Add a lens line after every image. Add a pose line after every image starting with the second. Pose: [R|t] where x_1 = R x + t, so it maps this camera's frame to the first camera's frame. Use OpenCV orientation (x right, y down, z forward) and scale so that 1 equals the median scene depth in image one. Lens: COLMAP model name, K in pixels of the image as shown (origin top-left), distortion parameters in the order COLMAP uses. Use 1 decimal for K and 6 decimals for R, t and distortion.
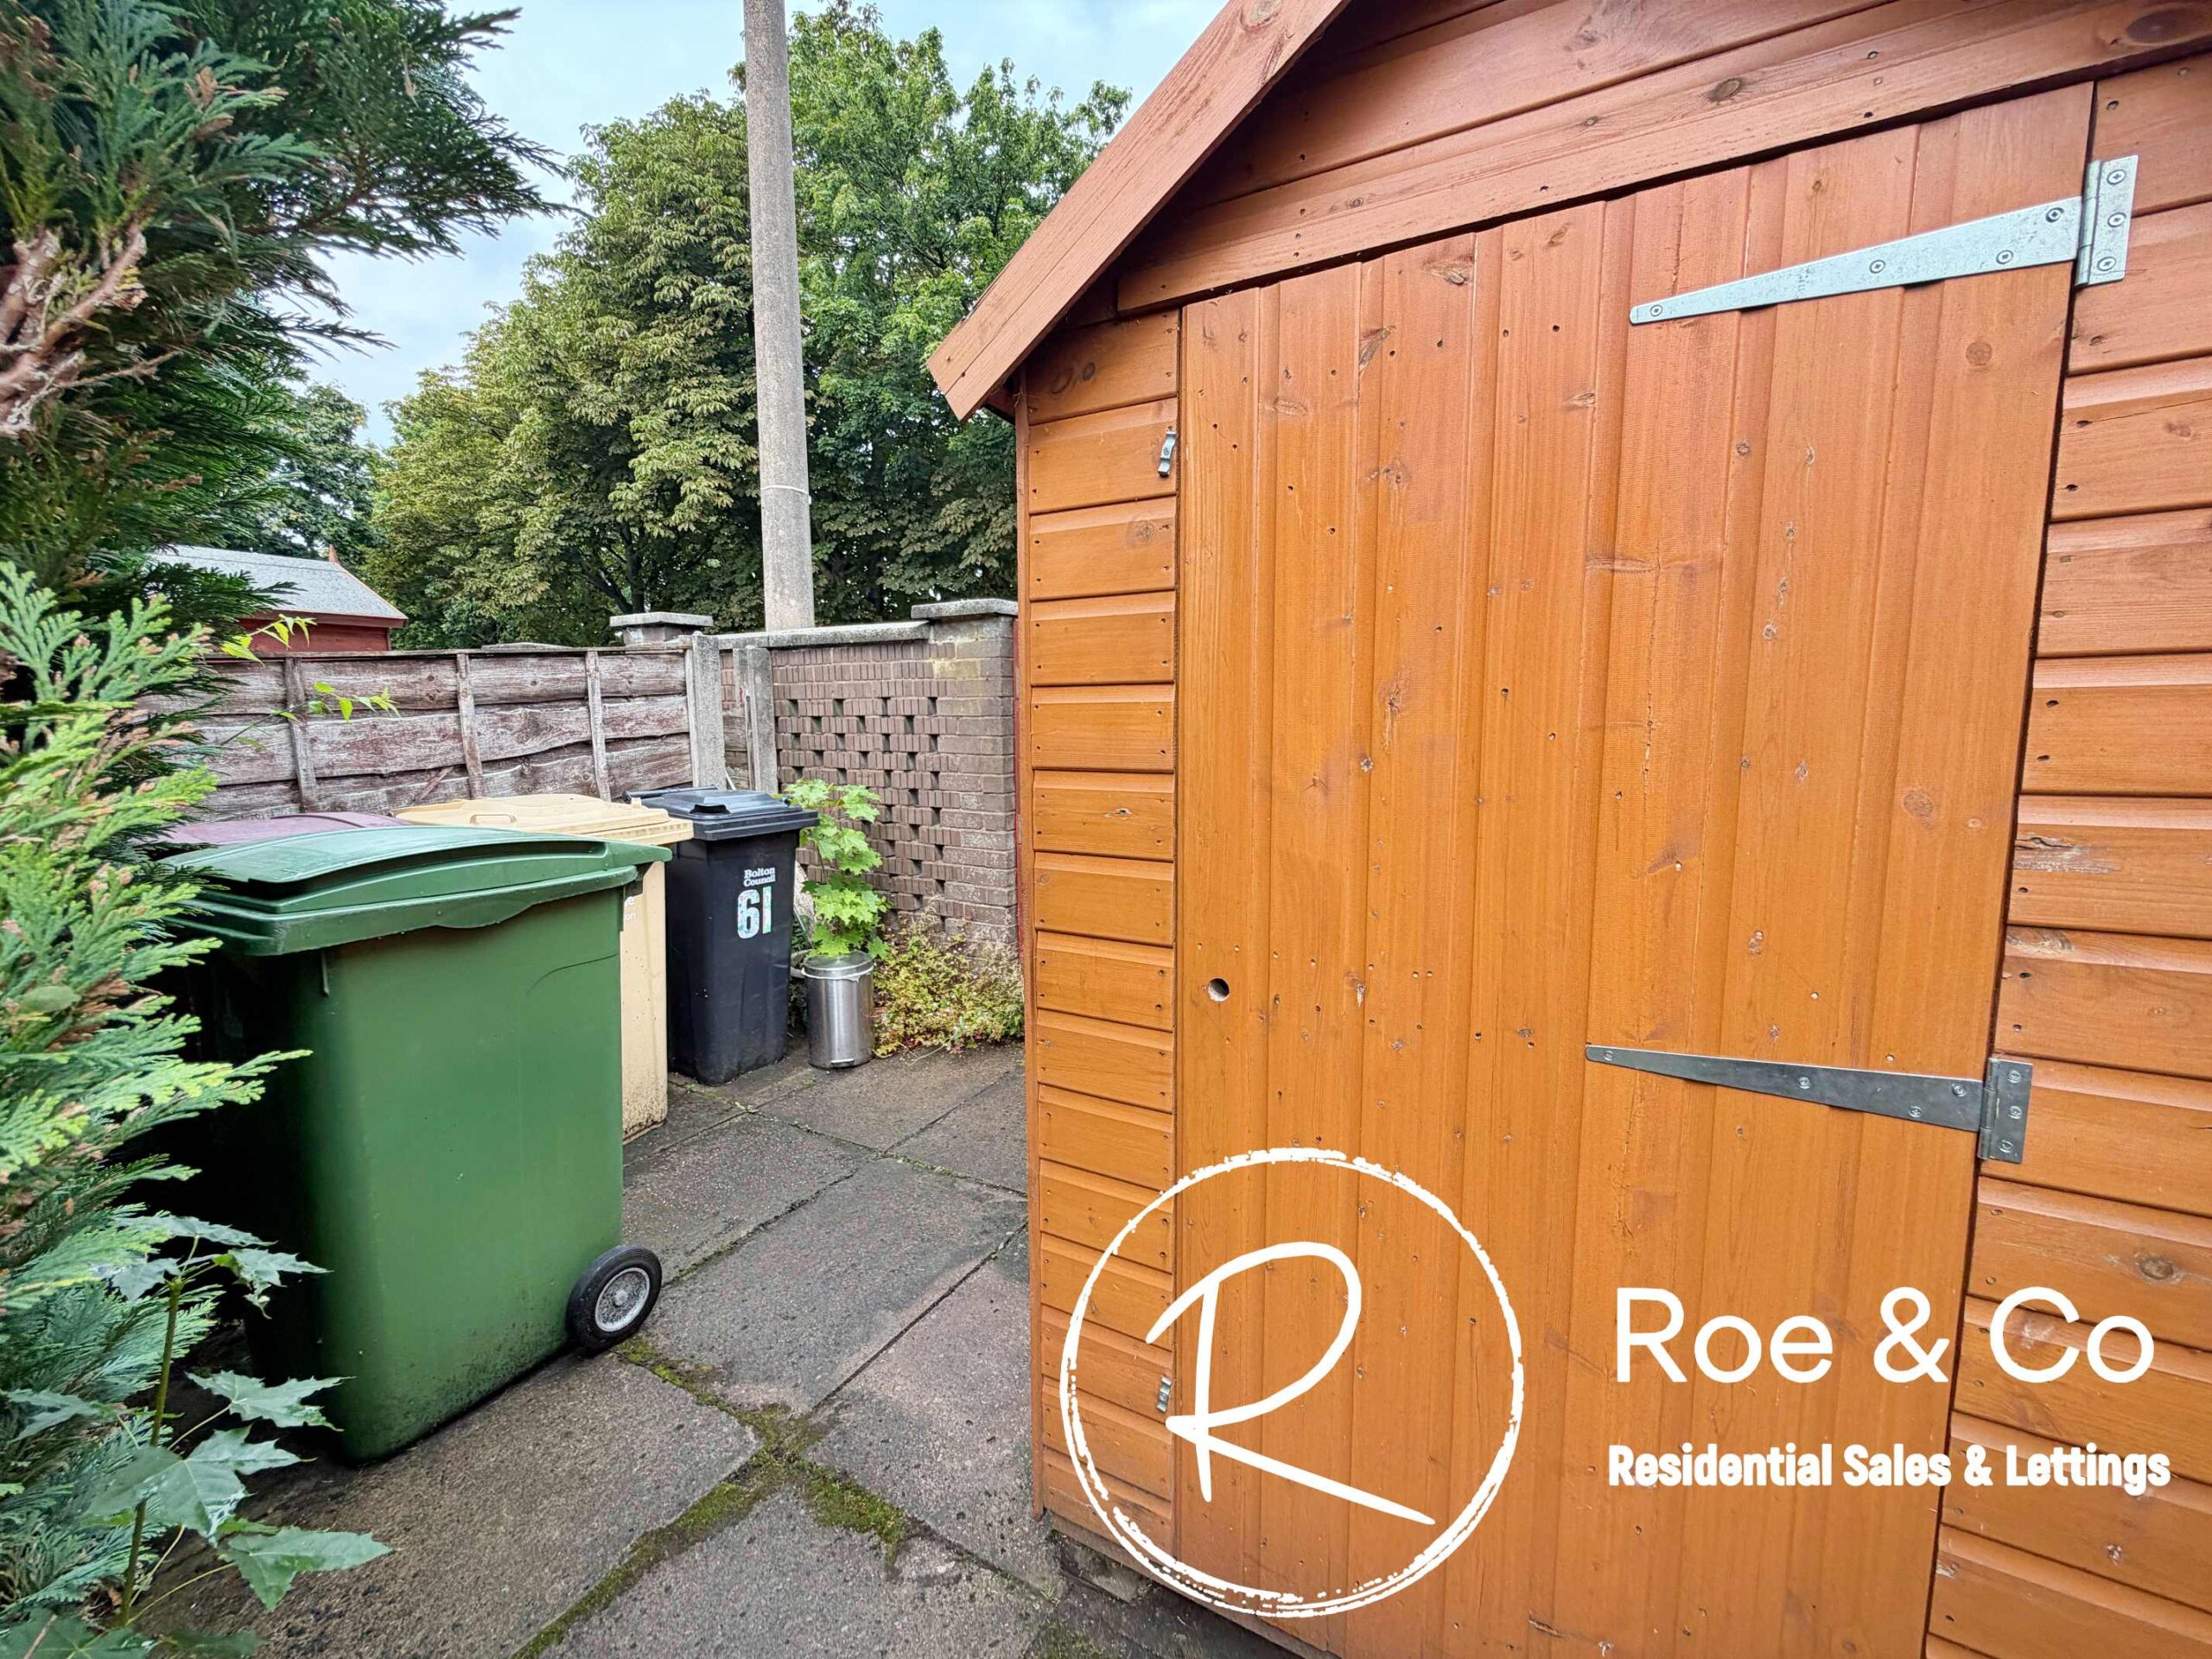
lens RADIAL K [[878.9, 0, 1101.0], [0, 878.9, 827.1], [0, 0, 1]] dist [-0.001815, 0.000193]
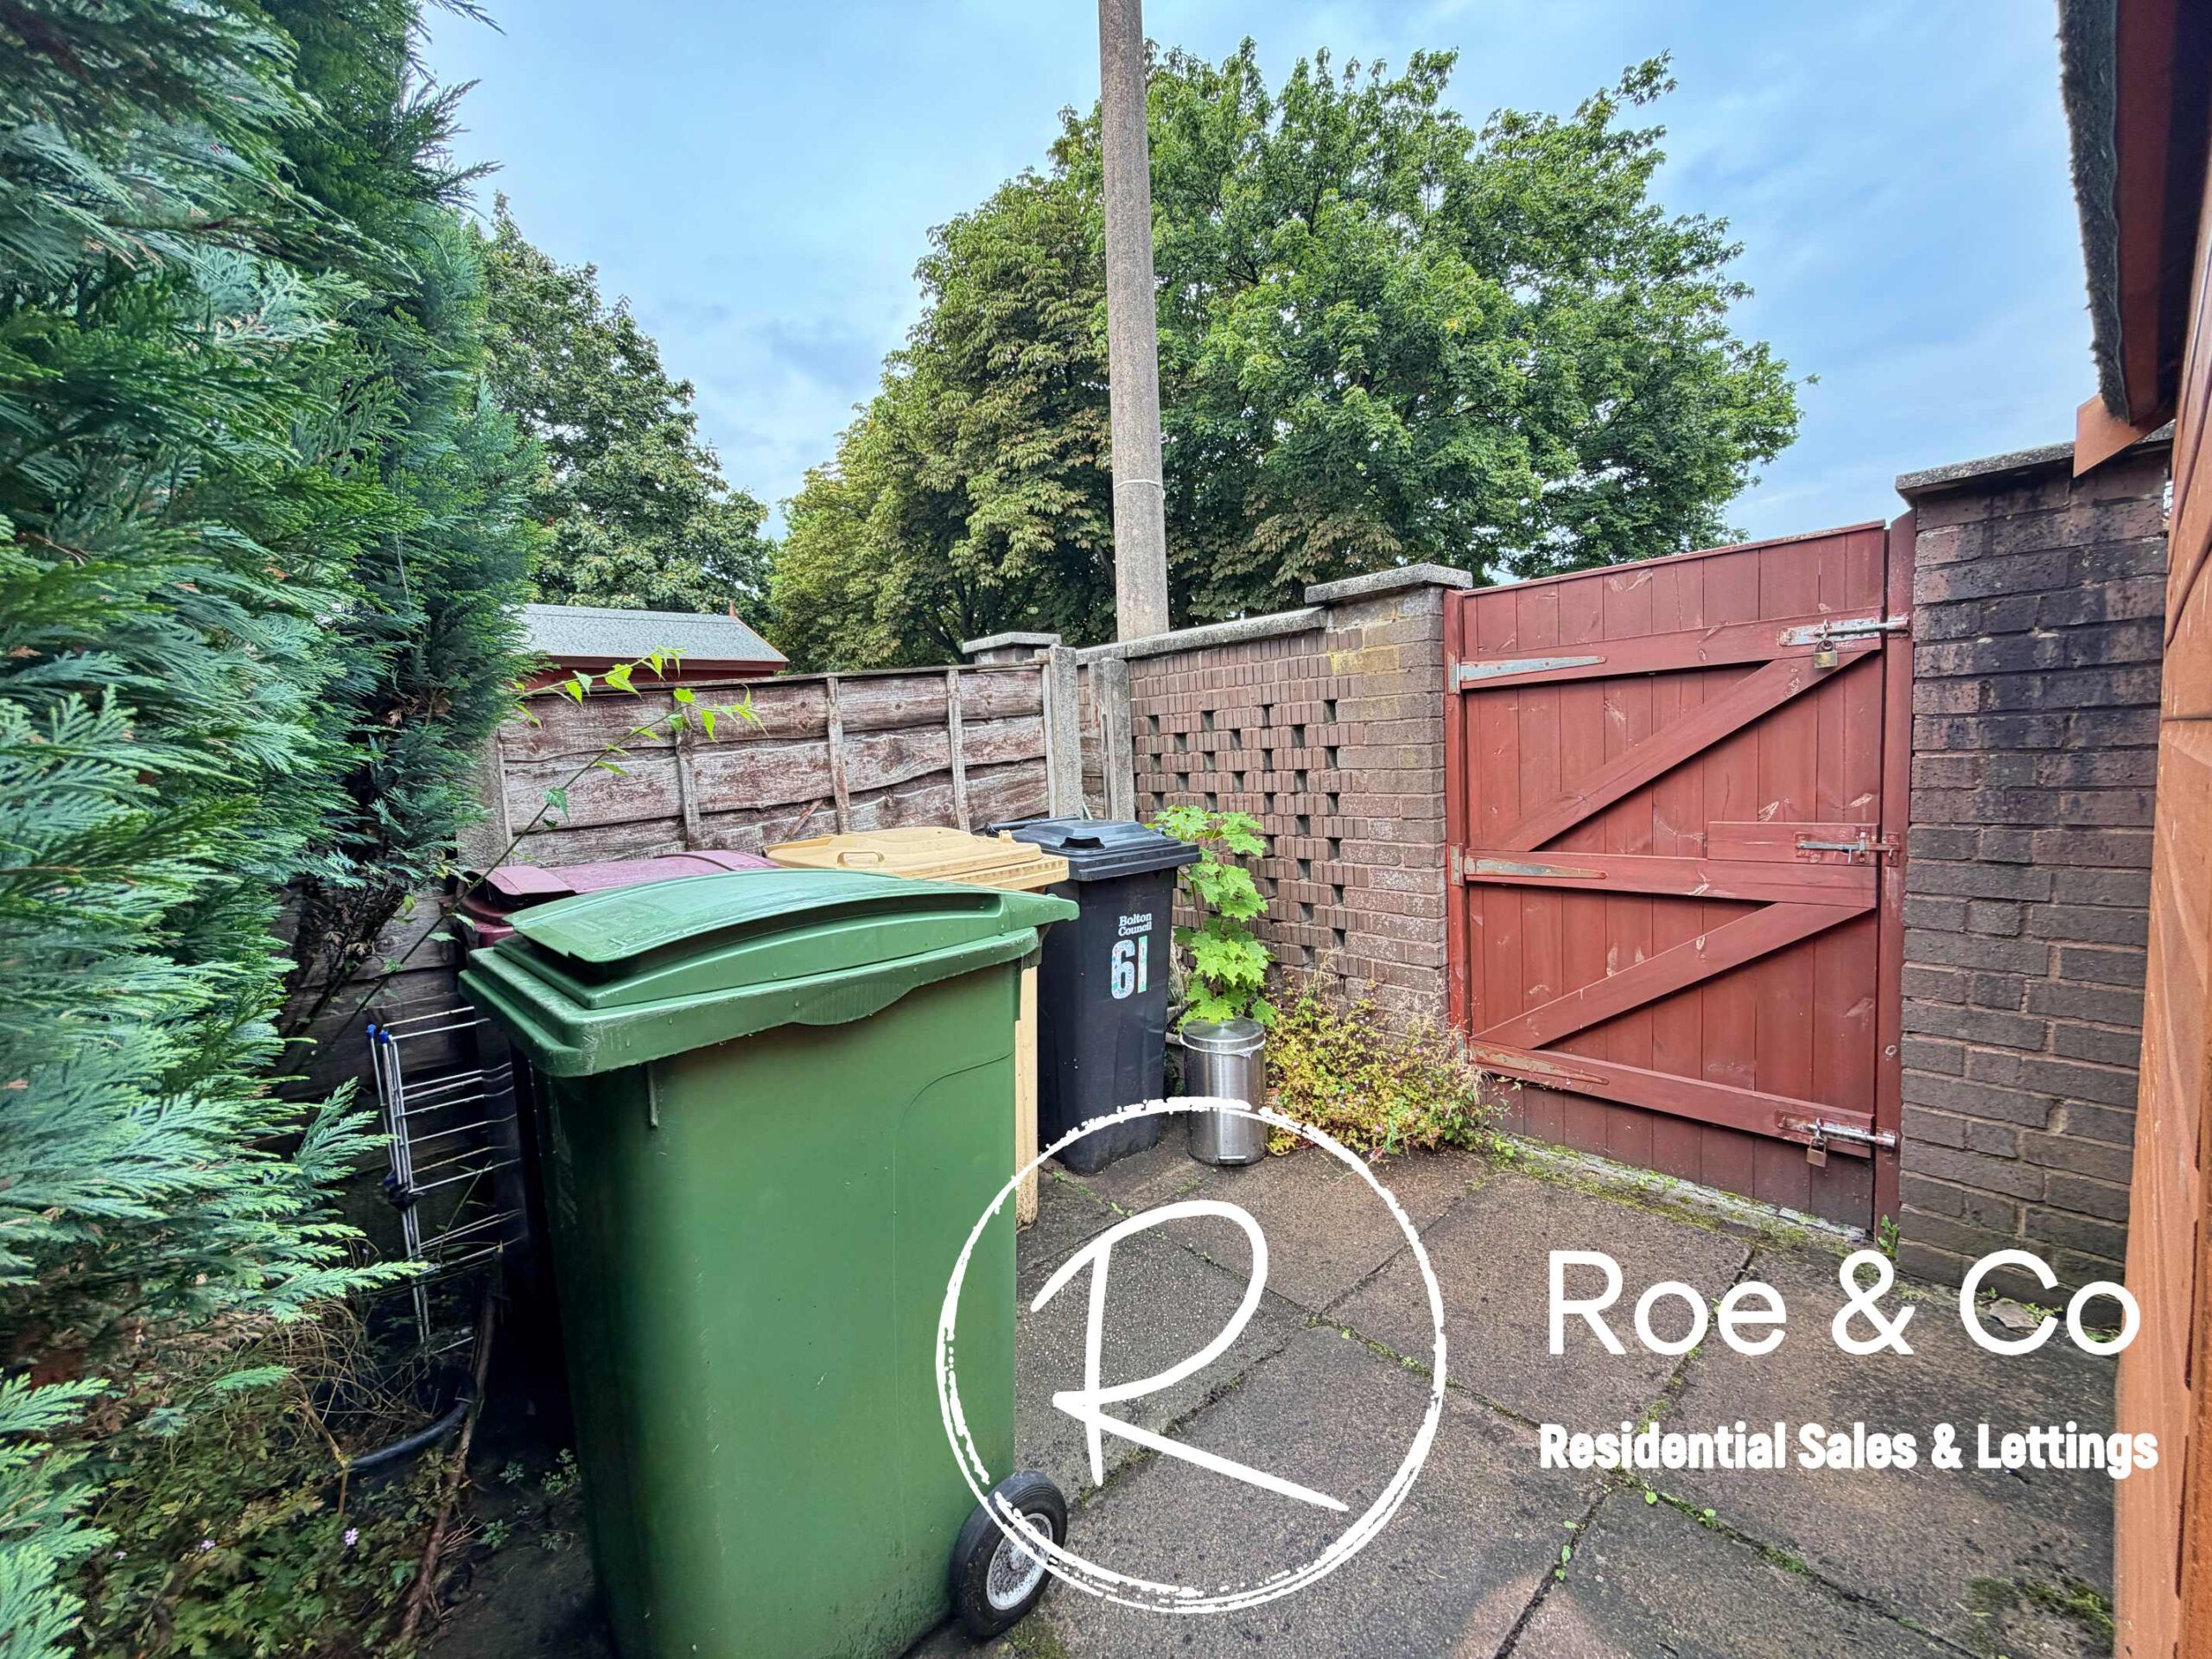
lens RADIAL K [[878.9, 0, 1101.0], [0, 878.9, 827.1], [0, 0, 1]] dist [-0.001815, 0.000193]
pose [[0.944977, -0.013013, -0.326879, -0.122483], [0.002377, 0.999455, -0.032916, -0.006298], [0.327129, 0.030328, 0.944493, 0.171894]]
